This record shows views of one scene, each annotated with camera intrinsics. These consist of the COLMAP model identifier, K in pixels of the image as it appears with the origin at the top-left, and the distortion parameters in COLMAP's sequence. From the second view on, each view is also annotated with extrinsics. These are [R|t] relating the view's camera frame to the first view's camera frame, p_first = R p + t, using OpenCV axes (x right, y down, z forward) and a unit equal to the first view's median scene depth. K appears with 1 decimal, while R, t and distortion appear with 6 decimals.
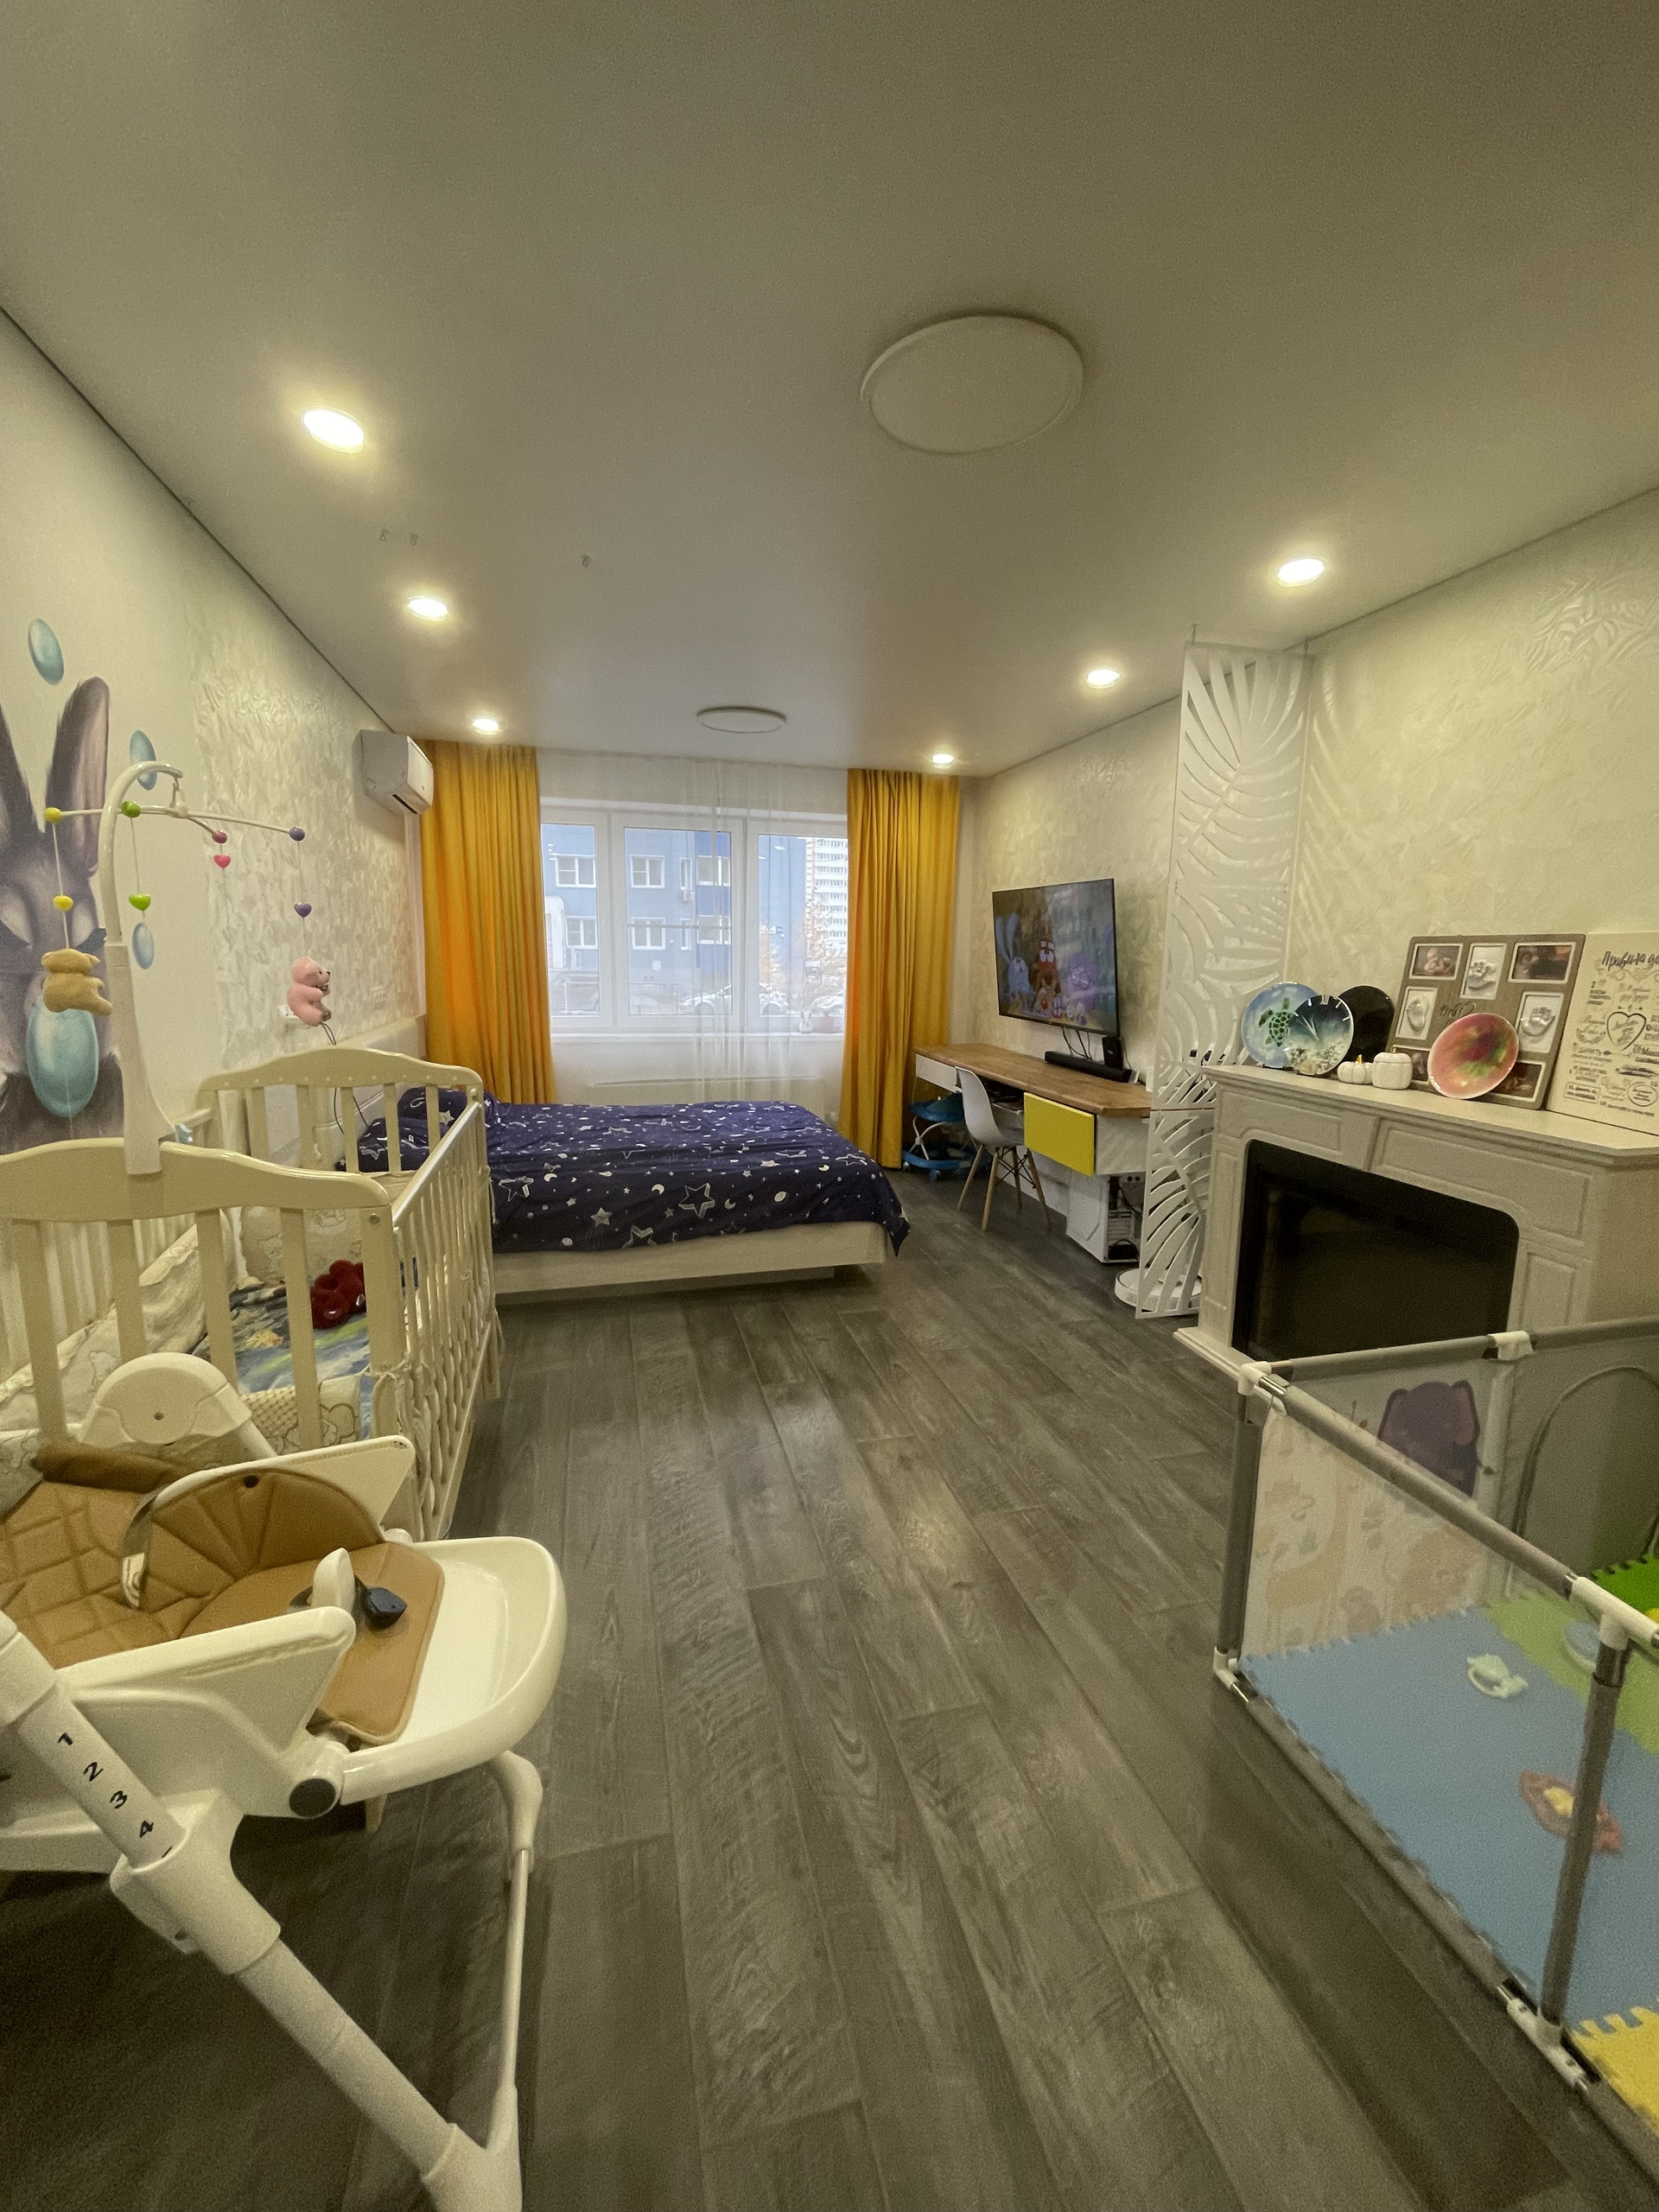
lens RADIAL K [[884.4, 0, 825.6], [0, 884.4, 1093.9], [0, 0, 1]] dist [-0.003848, 0.000211]
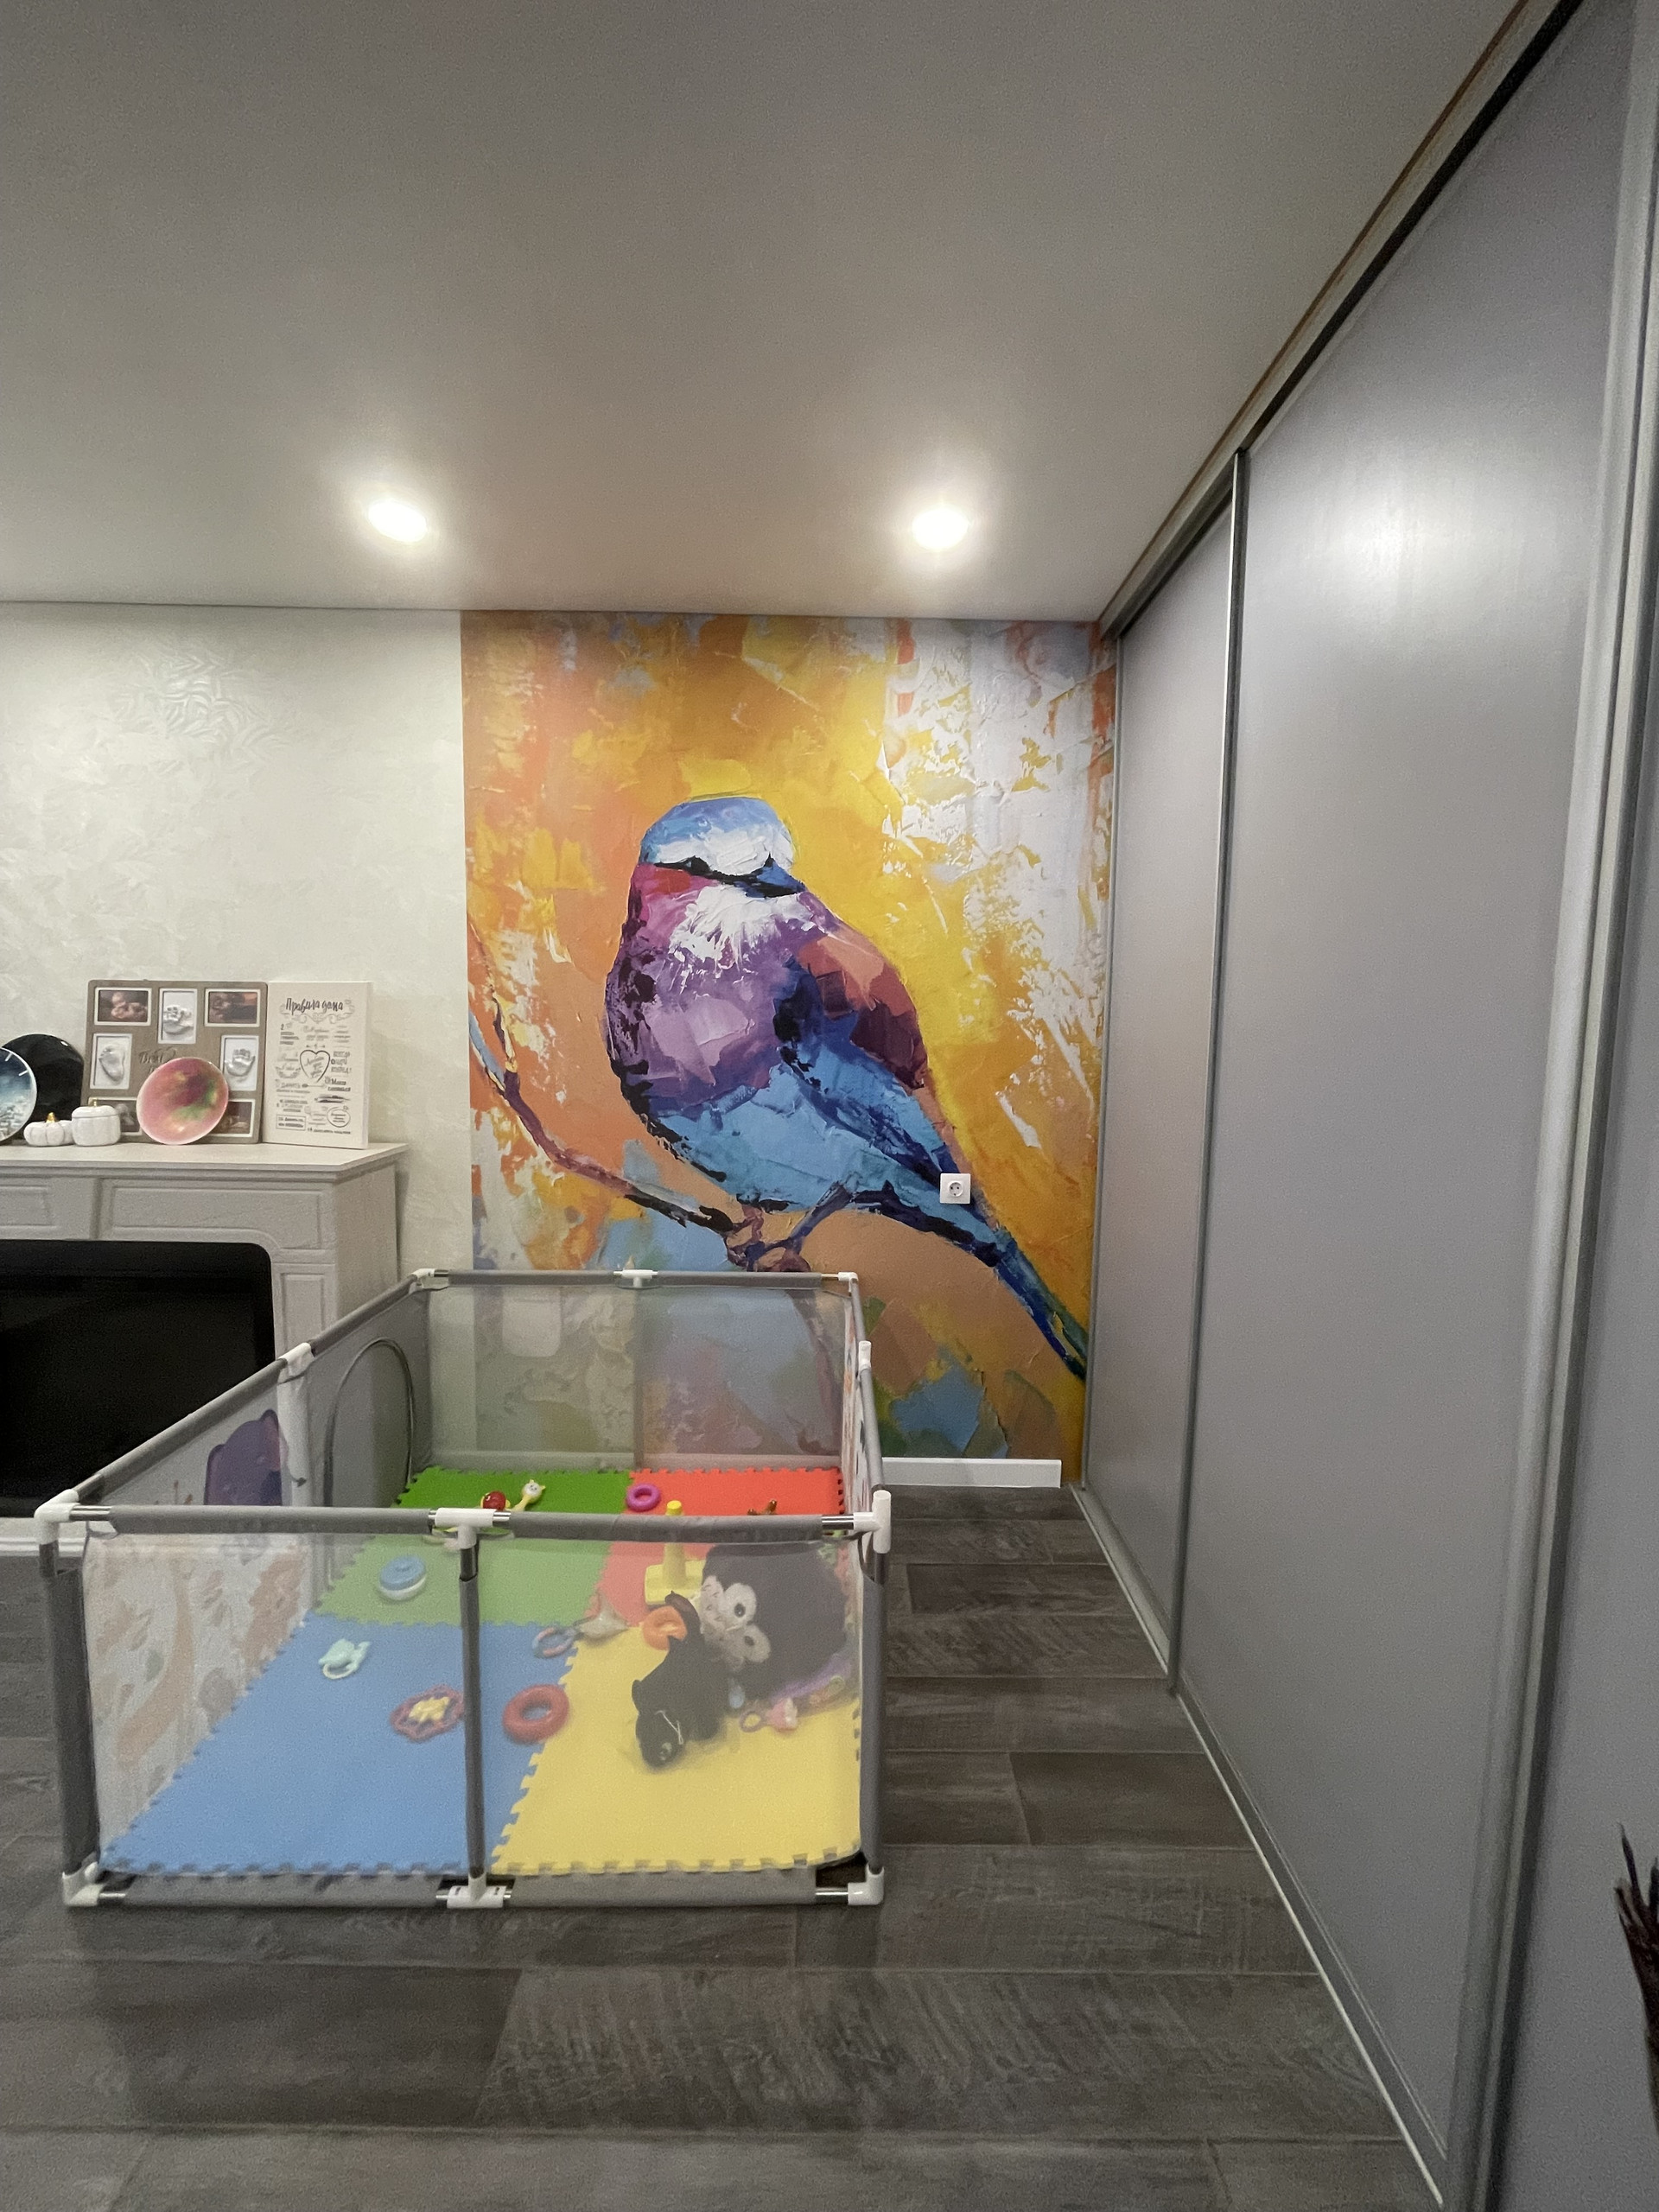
lens RADIAL K [[884.4, 0, 826.6], [0, 884.4, 1097.0], [0, 0, 1]] dist [-0.003848, 0.000211]
pose [[0.240200, -0.094846, 0.966079, -0.068491], [0.141006, 0.988069, 0.061946, -0.006941], [-0.960428, 0.121344, 0.250708, 0.054230]]
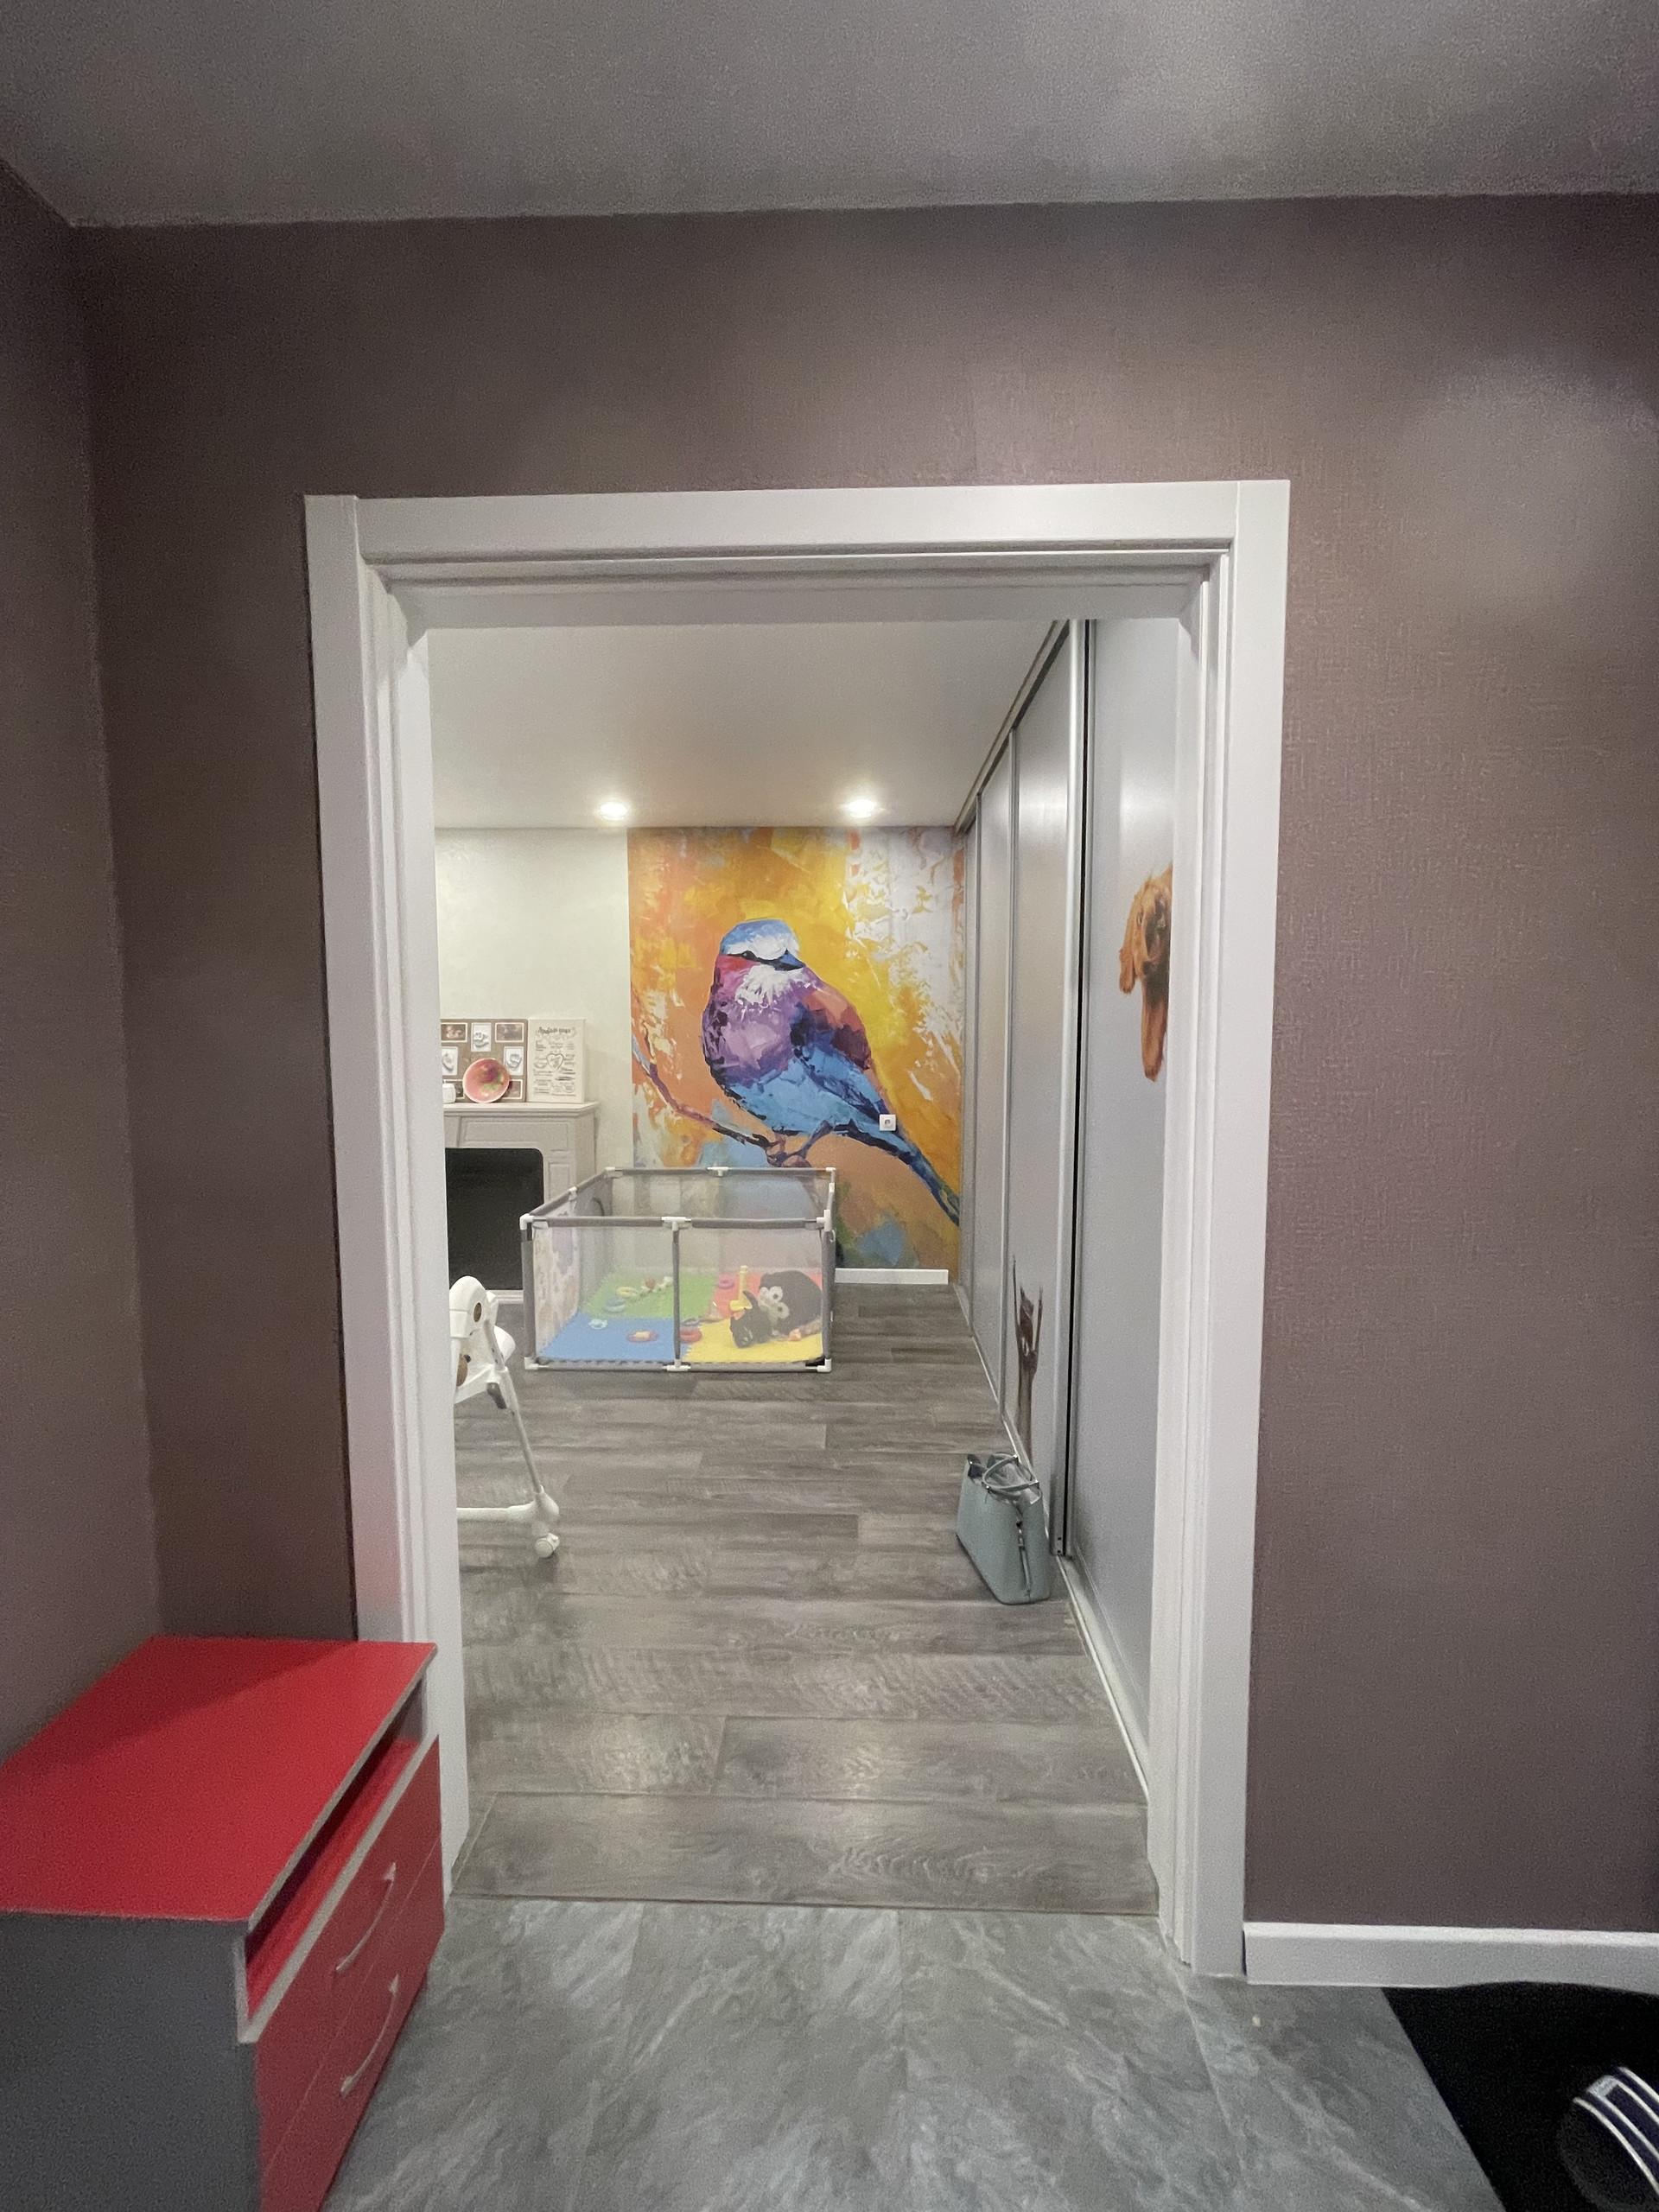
lens RADIAL K [[884.4, 0, 834.3], [0, 884.4, 1101.3], [0, 0, 1]] dist [-0.003848, 0.000211]
pose [[0.263896, -0.091661, 0.960186, -1.075169], [0.154463, 0.986643, 0.051734, 0.022645], [-0.952103, 0.134661, 0.274529, -0.294309]]
